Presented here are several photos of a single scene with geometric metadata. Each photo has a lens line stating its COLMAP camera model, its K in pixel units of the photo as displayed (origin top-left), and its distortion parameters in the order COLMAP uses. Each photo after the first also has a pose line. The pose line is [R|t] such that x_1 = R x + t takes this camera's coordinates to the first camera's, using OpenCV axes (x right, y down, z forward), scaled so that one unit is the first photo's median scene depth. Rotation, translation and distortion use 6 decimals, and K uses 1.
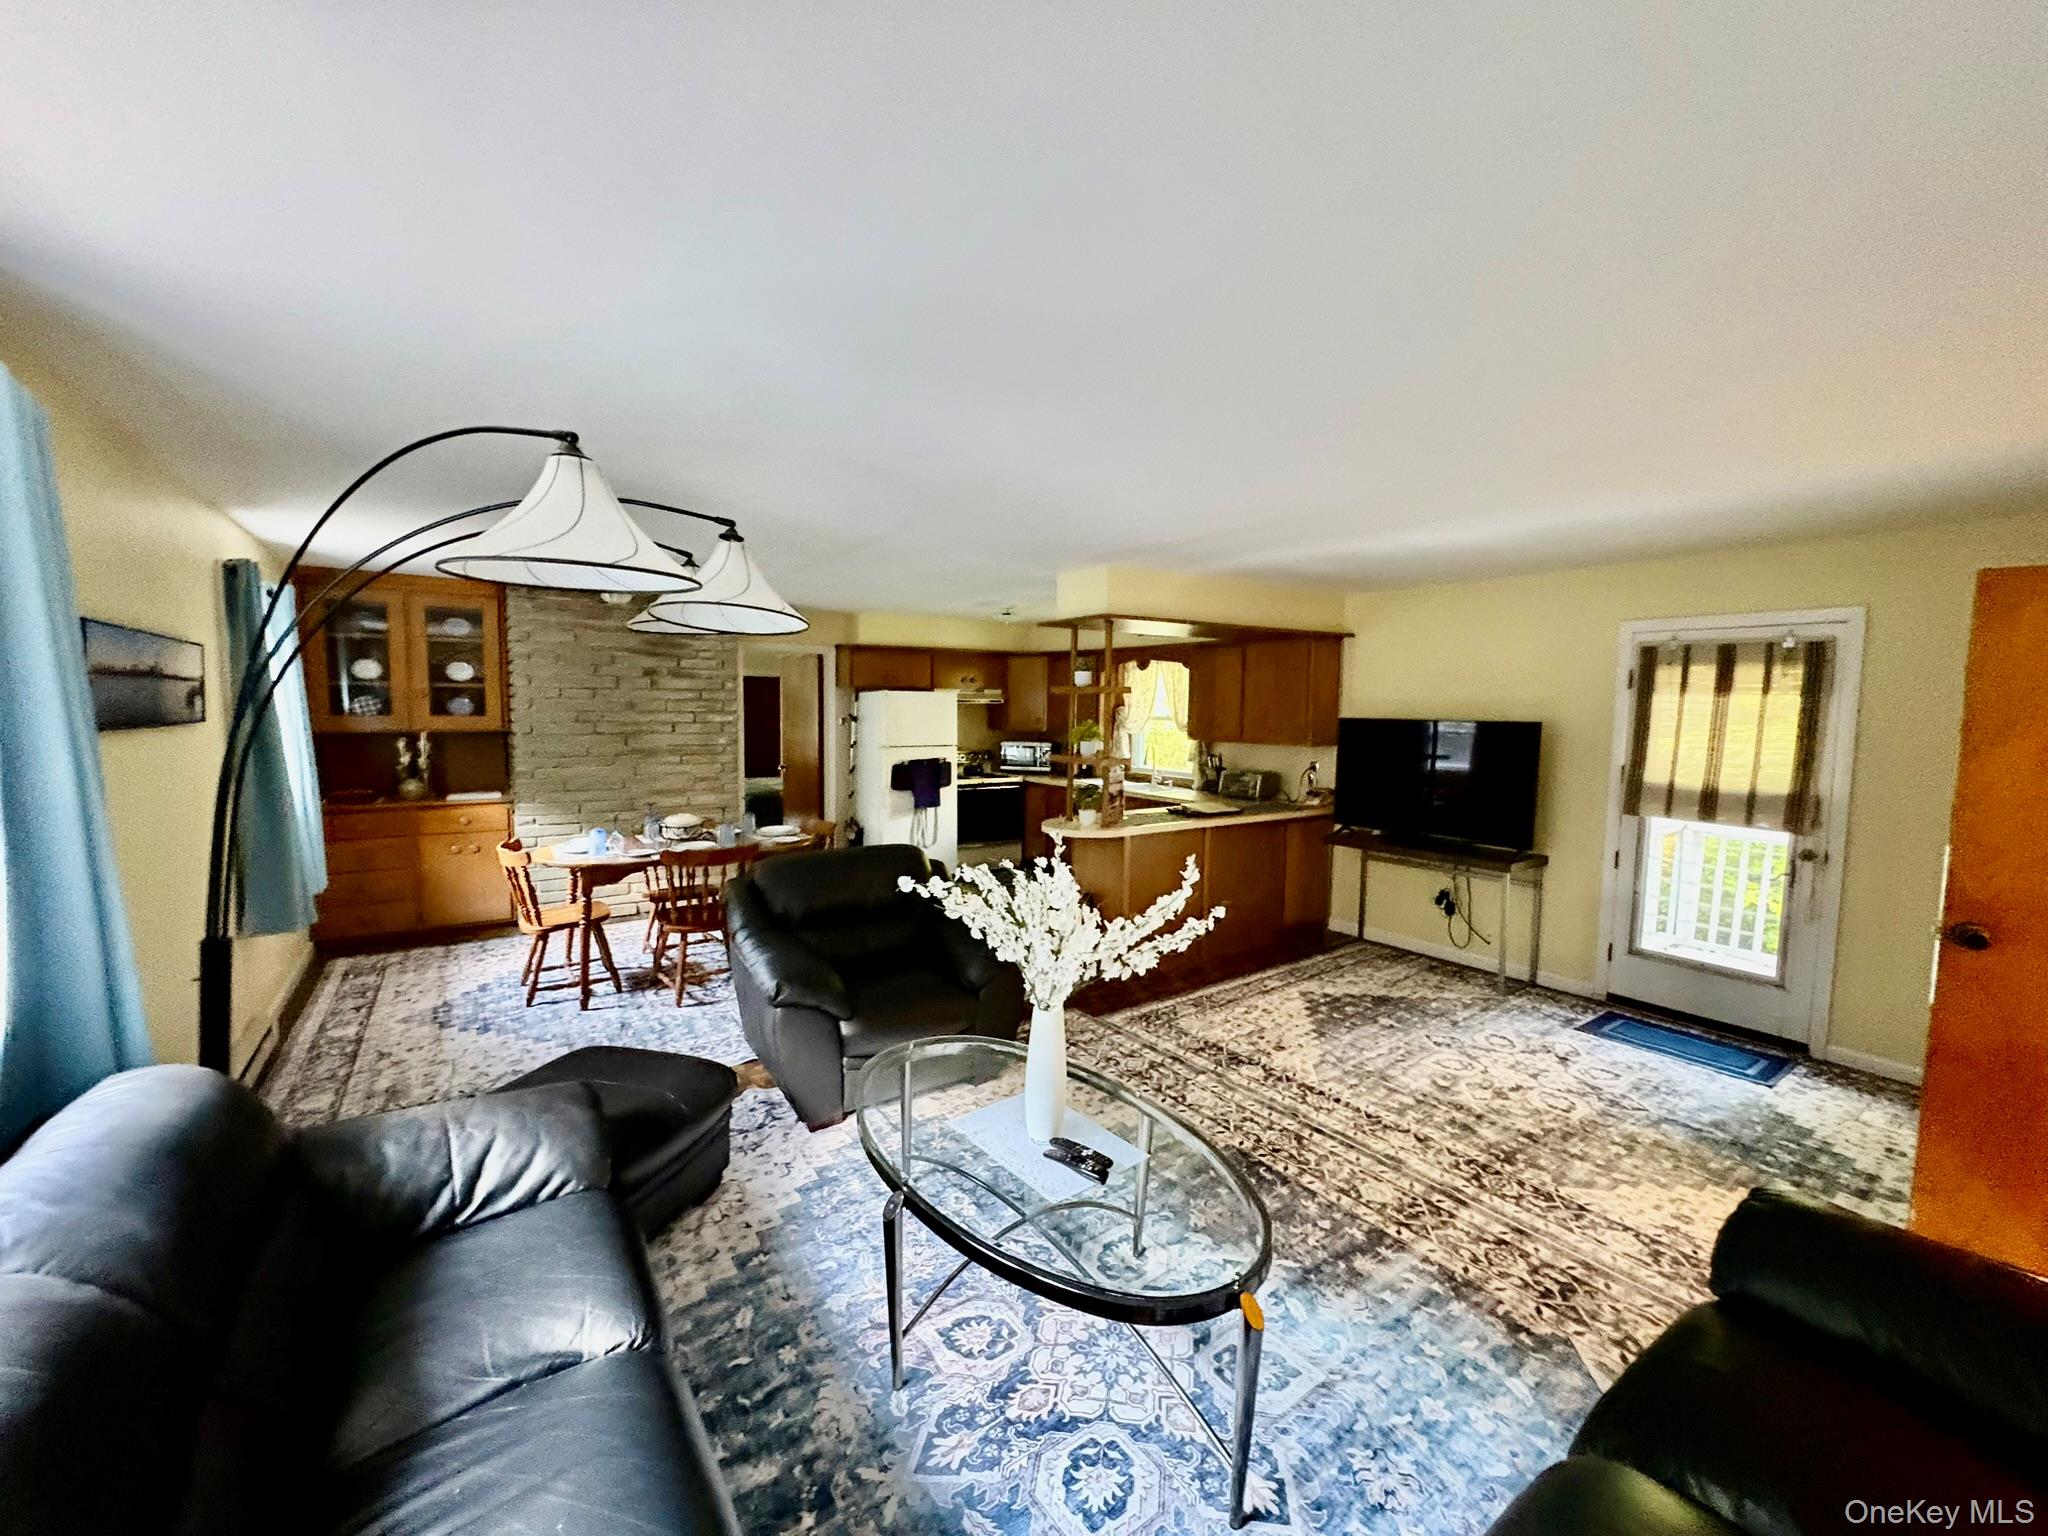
lens RADIAL K [[813.4, 0, 1029.6], [0, 813.4, 777.4], [0, 0, 1]] dist [-0.000800, 0.000261]
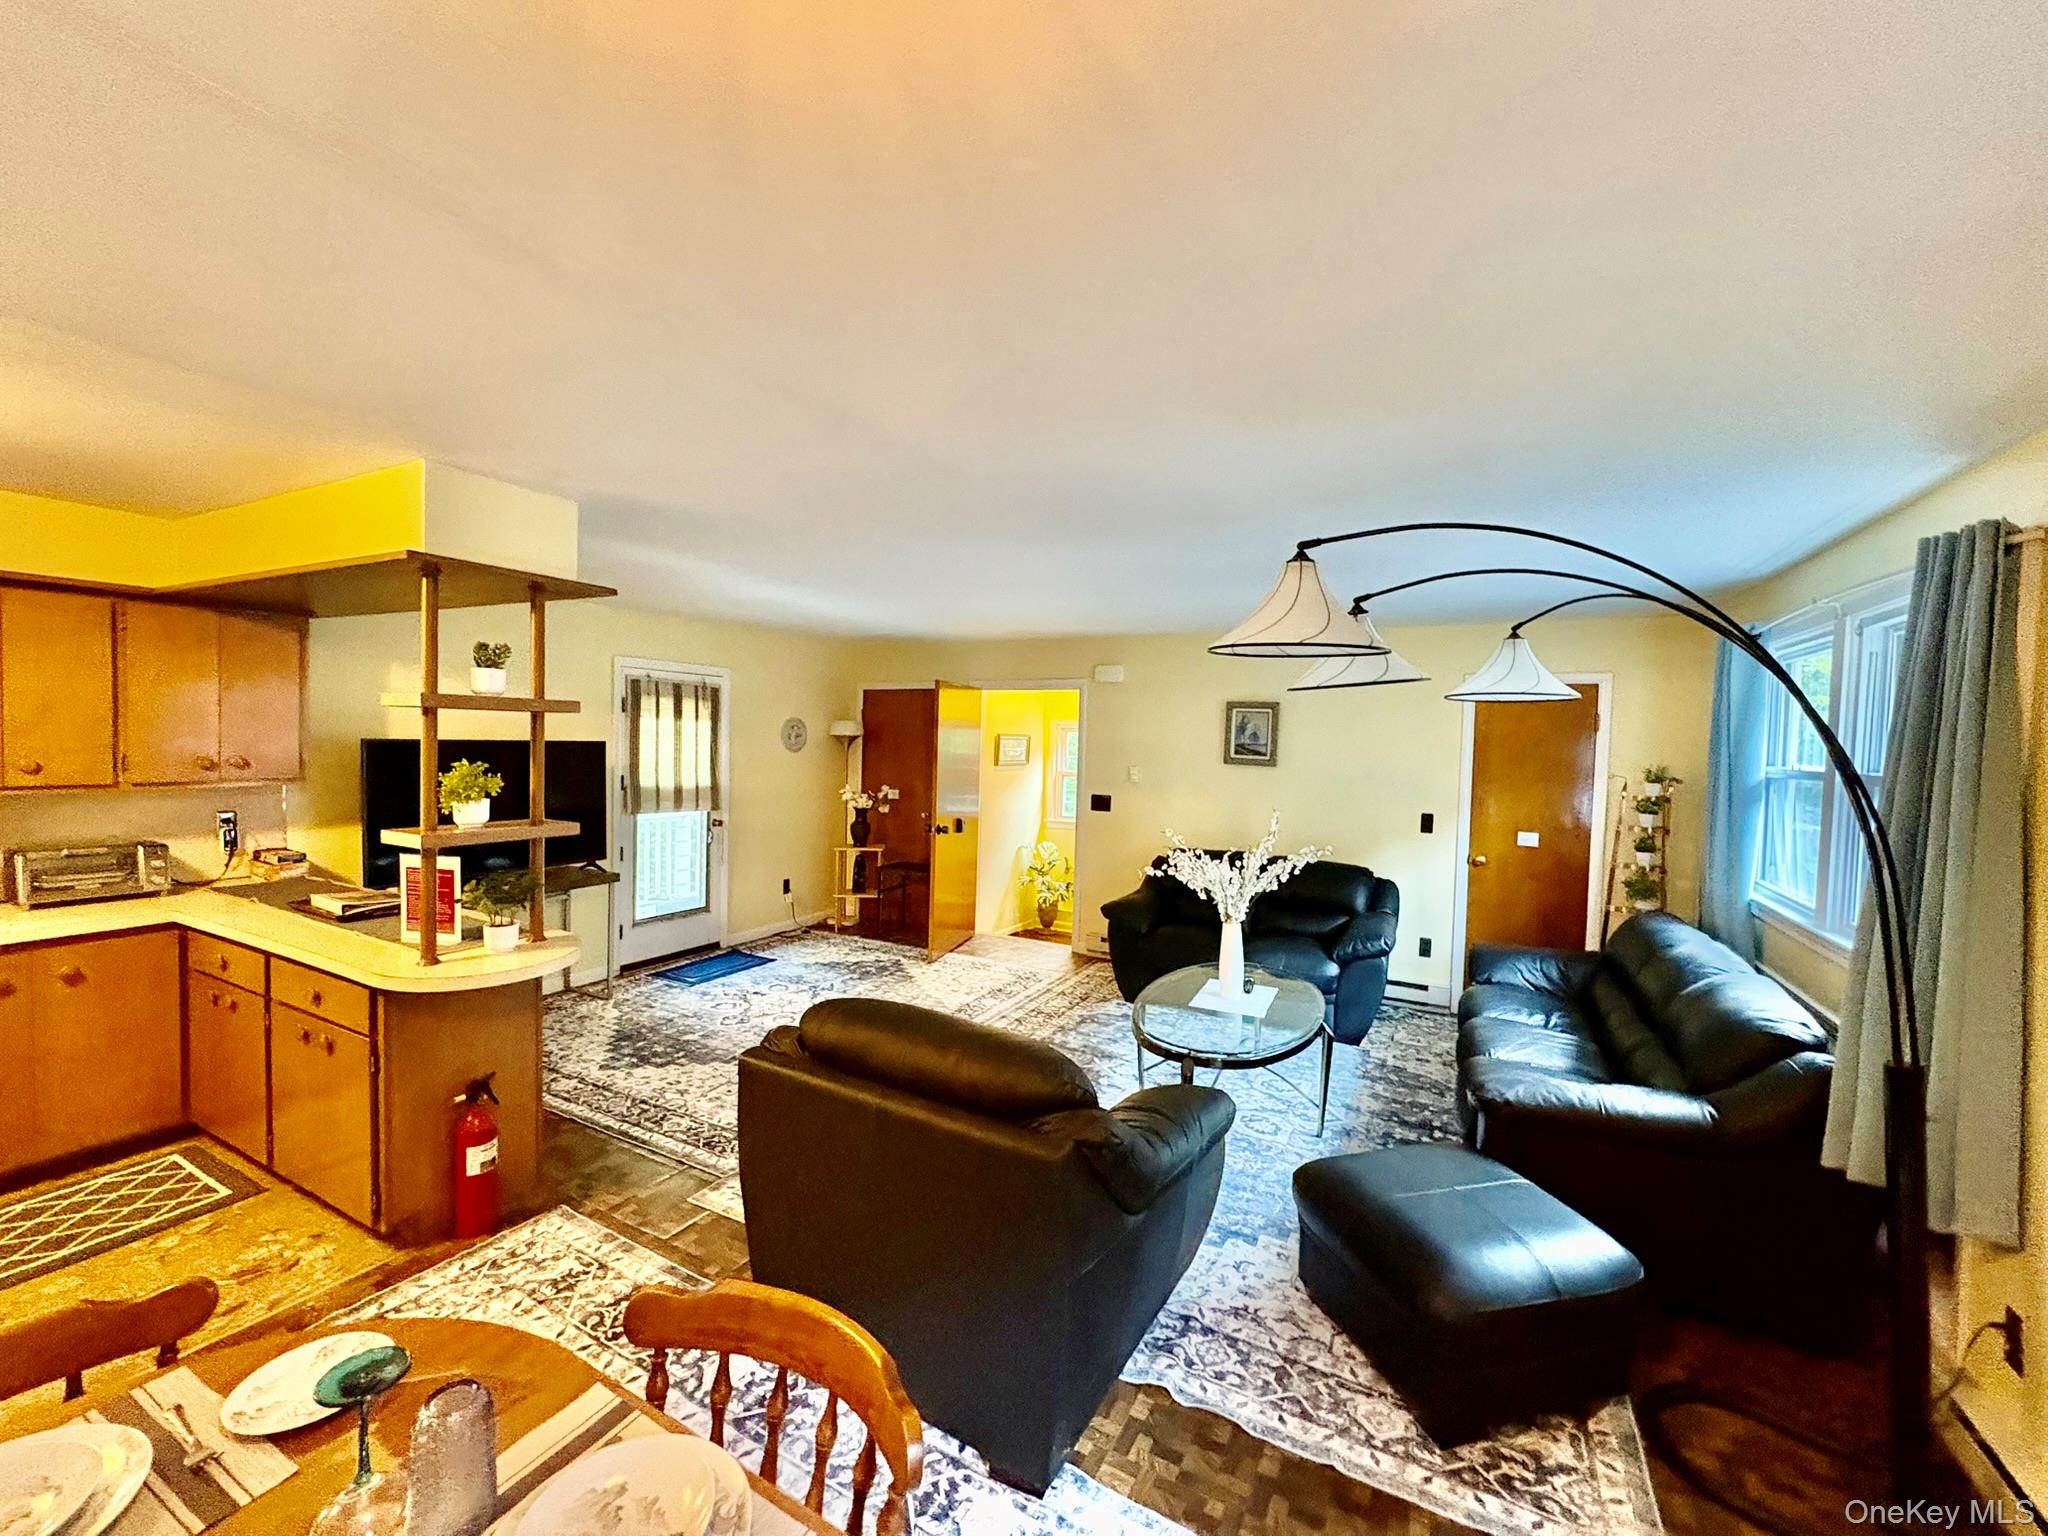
lens RADIAL K [[813.4, 0, 1024.7], [0, 813.4, 766.3], [0, 0, 1]] dist [-0.000800, 0.000261]
pose [[-0.445443, -0.054898, 0.893625, -0.663622], [0.046251, 0.995375, 0.084203, -0.110263], [-0.894115, 0.078839, -0.440844, 1.073820]]
